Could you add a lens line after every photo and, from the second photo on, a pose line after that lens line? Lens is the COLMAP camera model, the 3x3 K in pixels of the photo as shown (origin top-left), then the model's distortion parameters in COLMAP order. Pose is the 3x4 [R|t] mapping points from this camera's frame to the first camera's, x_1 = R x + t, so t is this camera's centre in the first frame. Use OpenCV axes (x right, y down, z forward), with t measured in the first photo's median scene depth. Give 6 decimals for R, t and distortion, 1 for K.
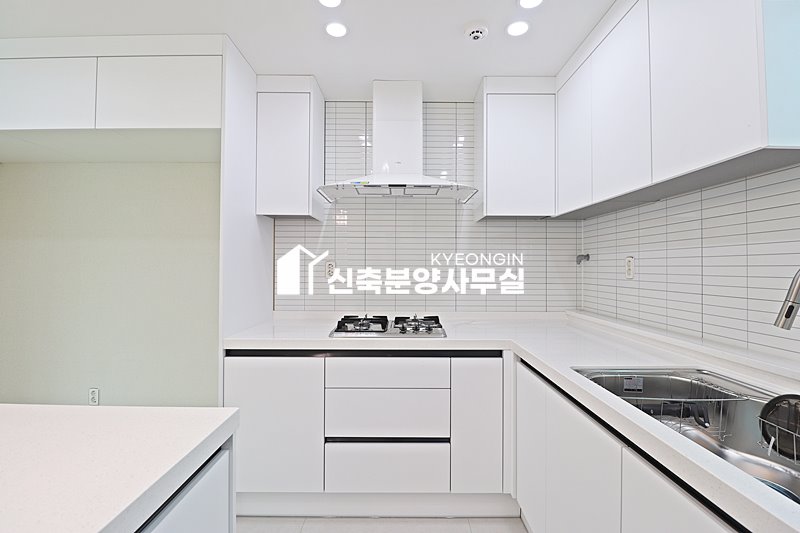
lens RADIAL K [[387.9, 0, 400.2], [0, 387.9, 261.4], [0, 0, 1]] dist [-0.013391, 0.000103]
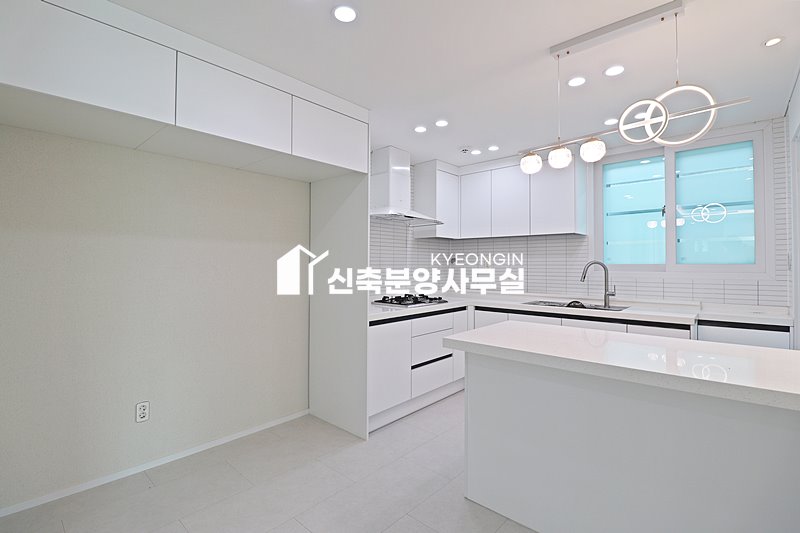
lens RADIAL K [[376.0, 0, 397.2], [0, 376.0, 262.9], [0, 0, 1]] dist [0.002126, -0.008722]
pose [[0.669946, -0.007338, 0.742373, -1.449163], [-0.008437, 0.999811, 0.017496, -0.030351], [-0.742362, -0.017984, 0.669758, -0.055452]]
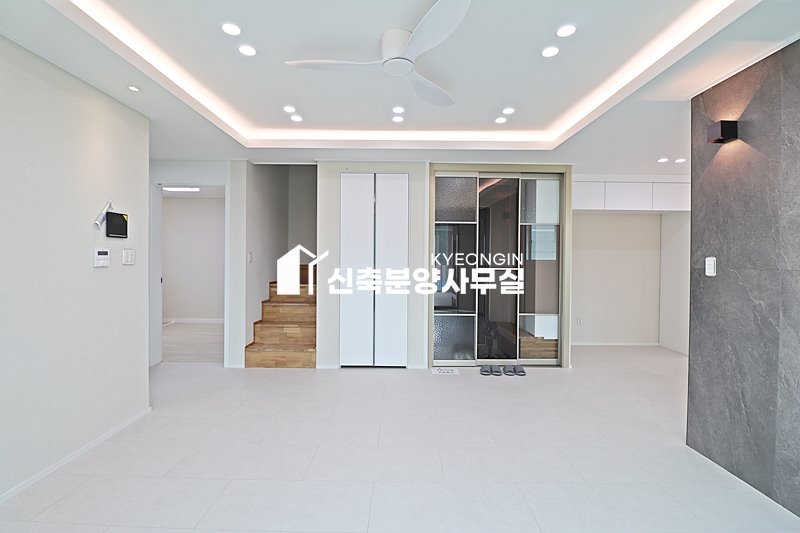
lens RADIAL K [[376.0, 0, 398.7], [0, 376.0, 263.2], [0, 0, 1]] dist [0.002126, -0.008722]
pose [[0.999978, -0.006138, 0.002489, -2.486569], [0.006059, 0.999516, 0.030505, -0.073842], [-0.002675, -0.030490, 0.999532, -1.525504]]
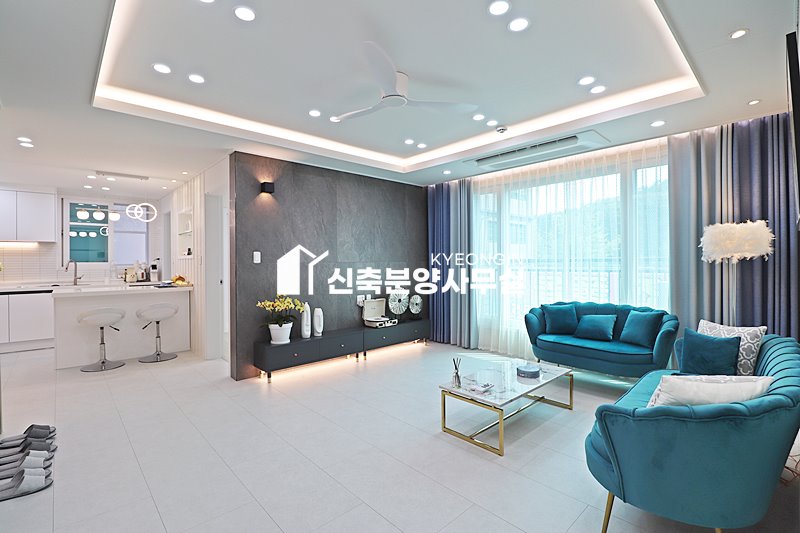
lens RADIAL K [[376.0, 0, 399.7], [0, 376.0, 263.7], [0, 0, 1]] dist [0.002126, -0.008722]
pose [[-0.668682, -0.009125, 0.743493, -3.531470], [-0.019099, 0.999806, -0.004906, -0.016158], [-0.743303, -0.017481, -0.668726, 0.480206]]
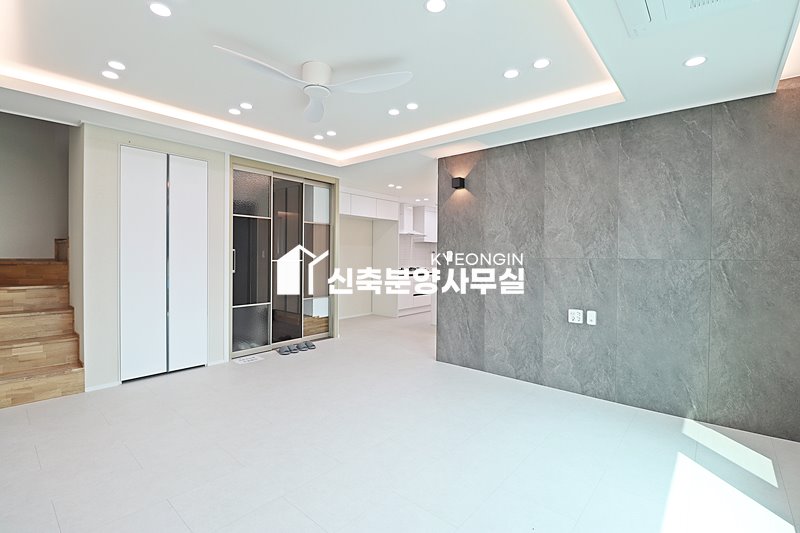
lens RADIAL K [[376.0, 0, 403.6], [0, 376.0, 261.6], [0, 0, 1]] dist [0.002126, -0.008722]
pose [[0.647779, -0.023632, 0.761461, -3.315556], [-0.013433, 0.999009, 0.042432, -0.078483], [-0.761710, -0.037715, 0.646820, -1.520179]]
